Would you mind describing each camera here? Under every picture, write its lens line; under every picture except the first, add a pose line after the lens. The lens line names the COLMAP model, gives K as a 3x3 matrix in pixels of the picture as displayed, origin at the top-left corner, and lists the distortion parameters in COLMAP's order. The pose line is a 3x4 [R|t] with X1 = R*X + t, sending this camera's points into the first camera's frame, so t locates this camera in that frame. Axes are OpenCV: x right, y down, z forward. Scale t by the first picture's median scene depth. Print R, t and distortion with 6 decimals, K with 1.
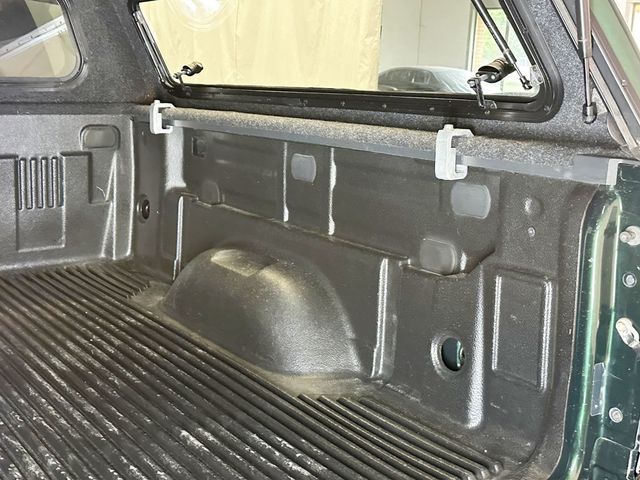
lens RADIAL K [[824.3, 0, 320.7], [0, 824.3, 239.6], [0, 0, 1]] dist [0.117484, 0.000000]
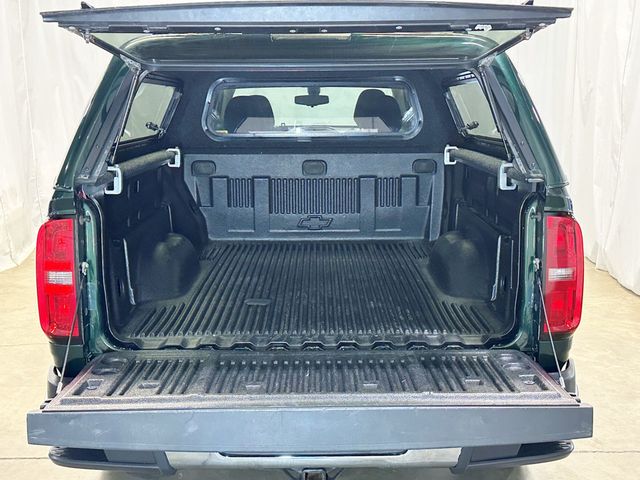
lens RADIAL K [[824.3, 0, 319.7], [0, 824.3, 240.8], [0, 0, 1]] dist [0.117484, 0.000000]
pose [[0.811485, 0.070943, -0.580051, 0.558742], [-0.092314, 0.995703, -0.007368, 0.059828], [0.577035, 0.059525, 0.814547, -0.485052]]
